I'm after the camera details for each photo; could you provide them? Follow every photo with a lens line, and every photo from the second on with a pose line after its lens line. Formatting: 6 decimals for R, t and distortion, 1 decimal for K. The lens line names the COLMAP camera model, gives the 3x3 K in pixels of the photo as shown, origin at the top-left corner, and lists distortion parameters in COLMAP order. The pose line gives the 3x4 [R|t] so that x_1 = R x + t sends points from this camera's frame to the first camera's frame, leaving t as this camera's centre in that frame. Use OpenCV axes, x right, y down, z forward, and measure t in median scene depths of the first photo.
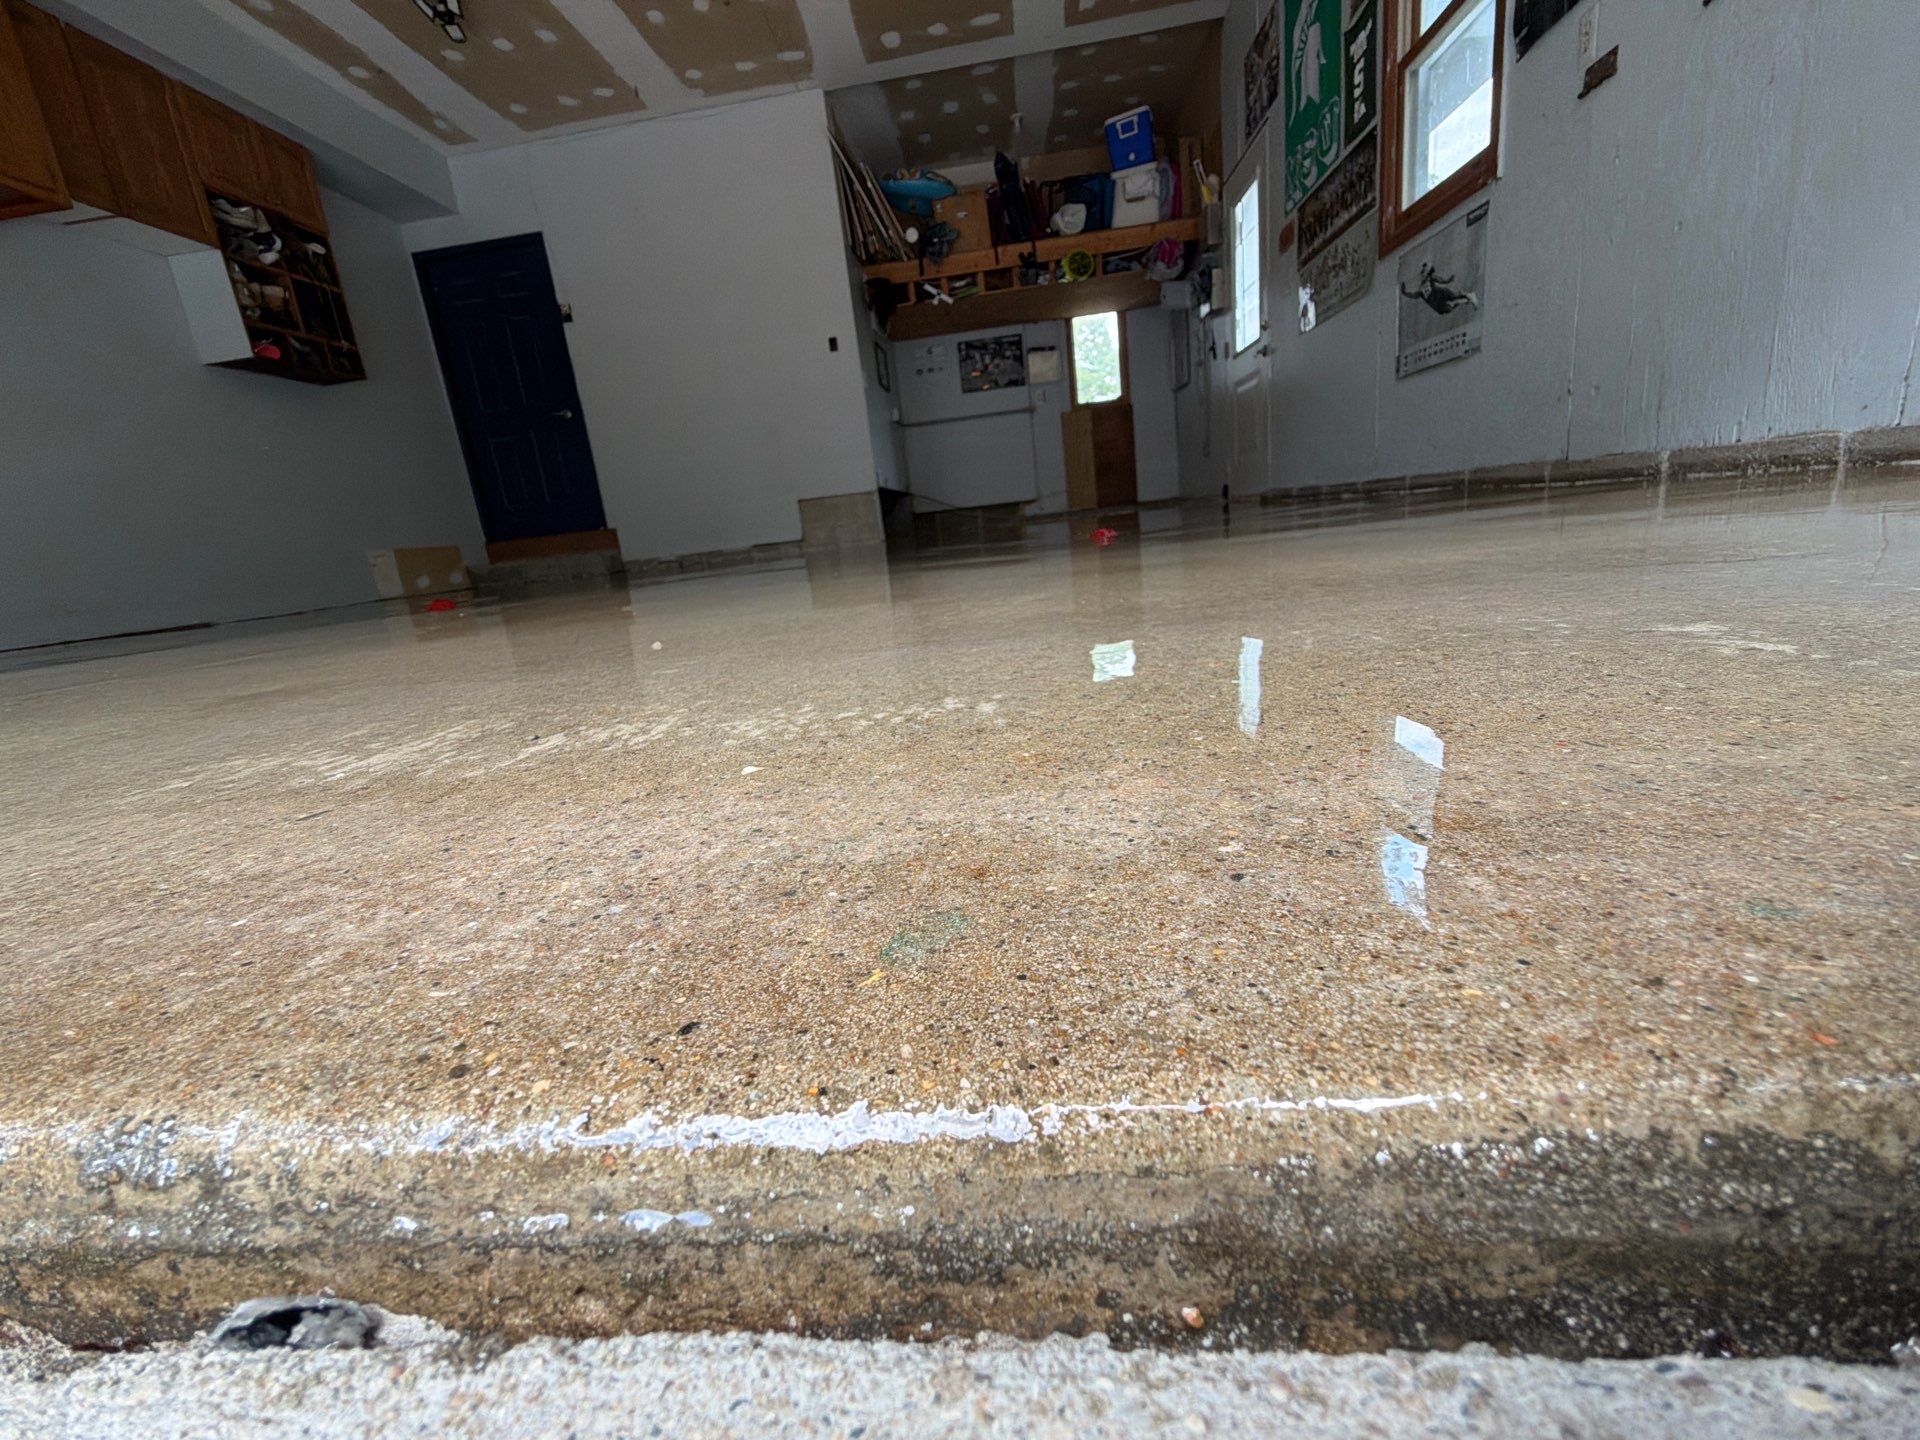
lens RADIAL K [[769.2, 0, 969.7], [0, 769.2, 700.5], [0, 0, 1]] dist [-0.000959, -0.000445]
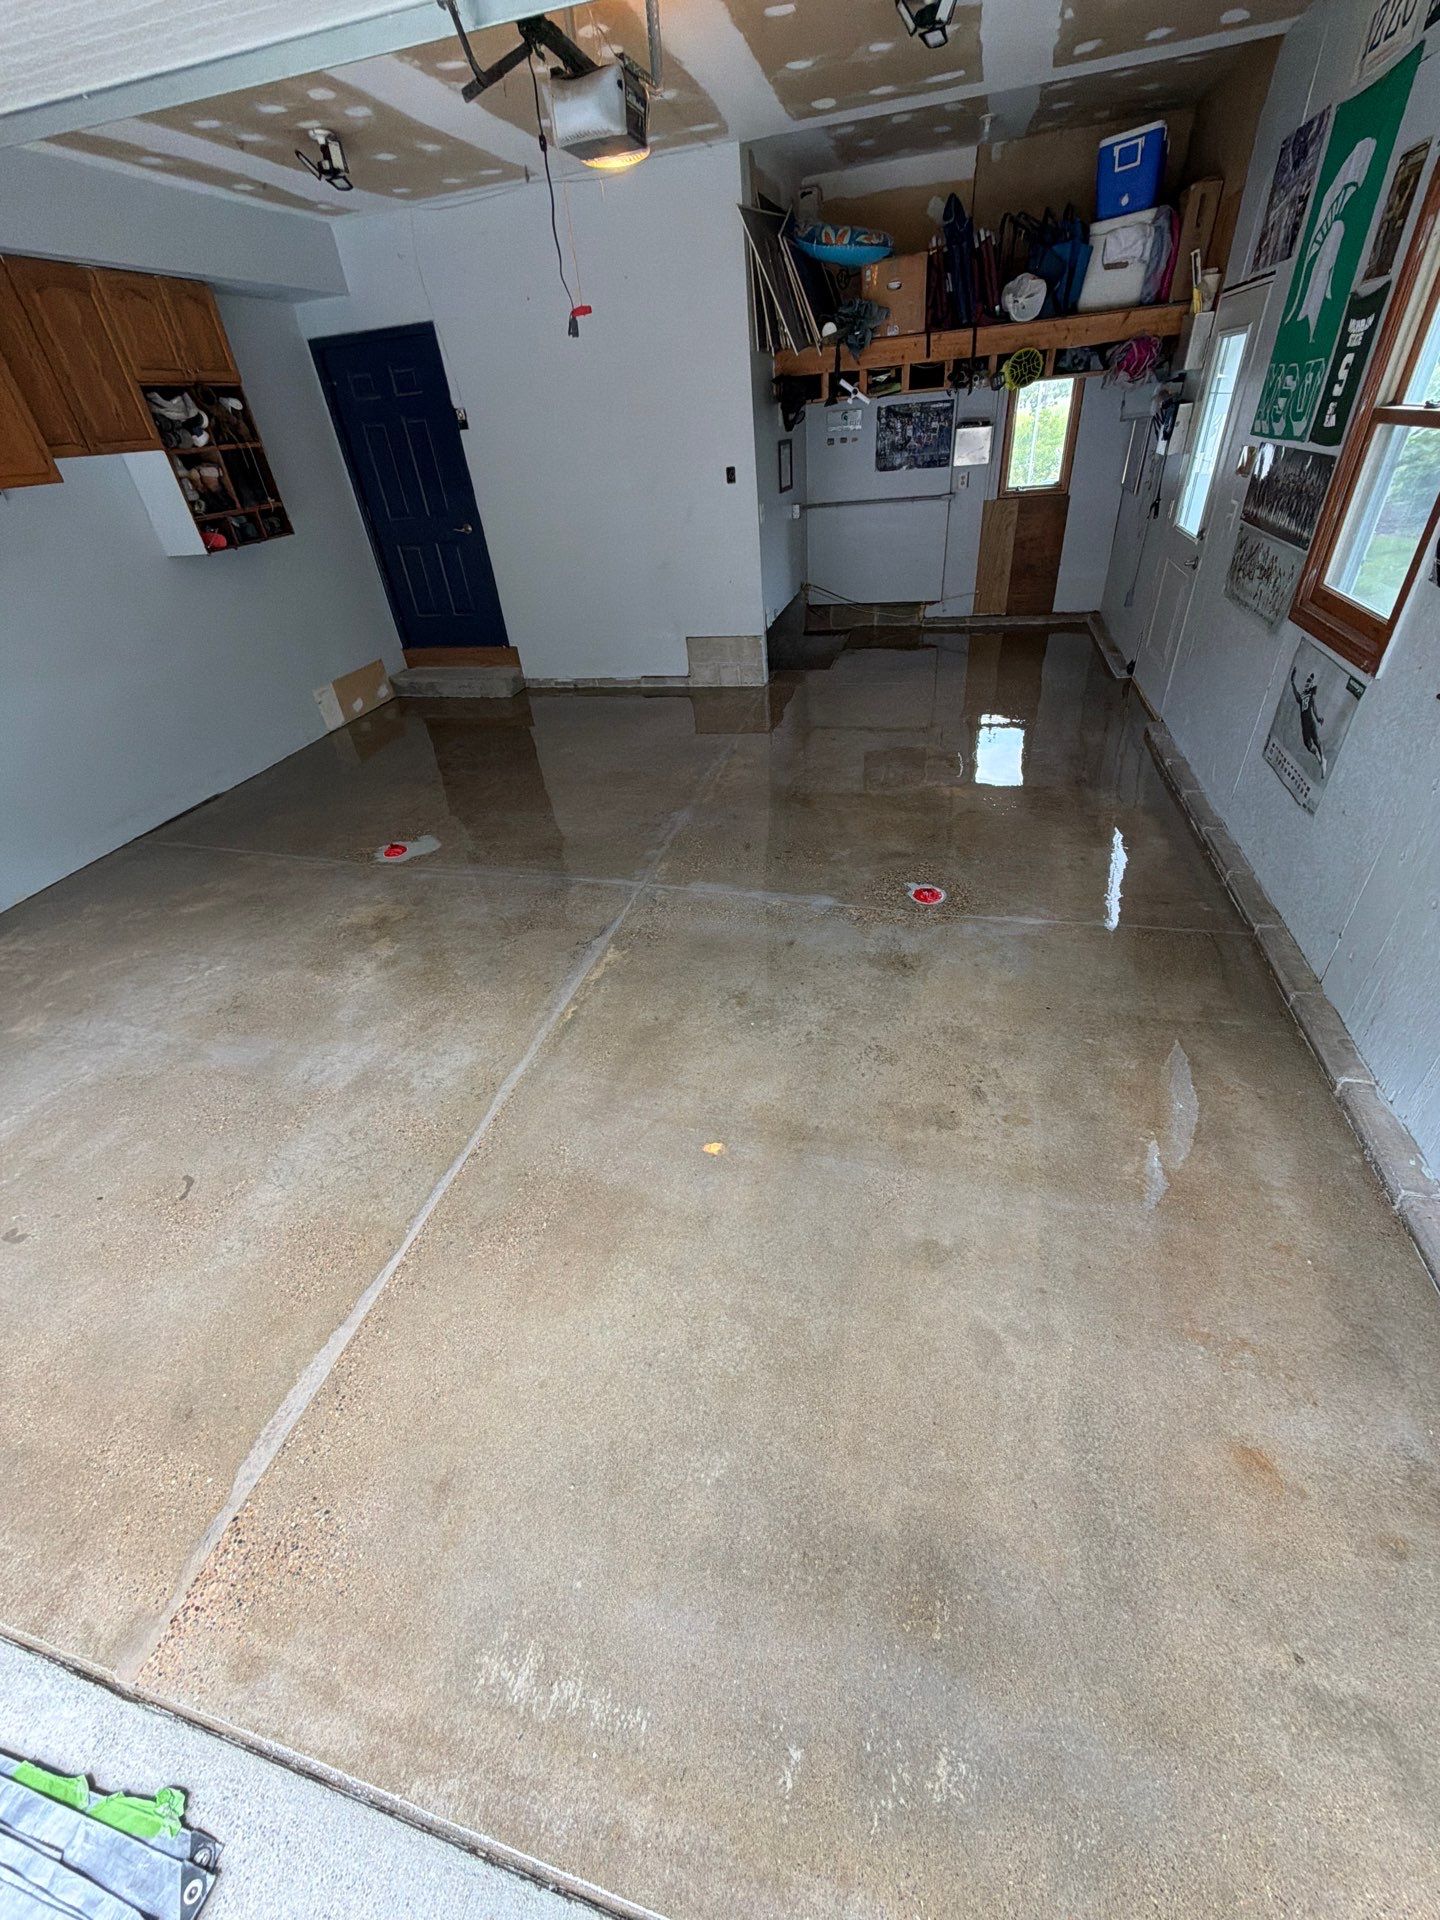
lens RADIAL K [[769.2, 0, 734.0], [0, 769.2, 948.2], [0, 0, 1]] dist [-0.000959, -0.000445]
pose [[0.982474, 0.135646, -0.127845, 0.023388], [-0.077287, 0.920586, 0.382815, -0.278517], [0.169619, -0.366225, 0.914936, -0.065772]]
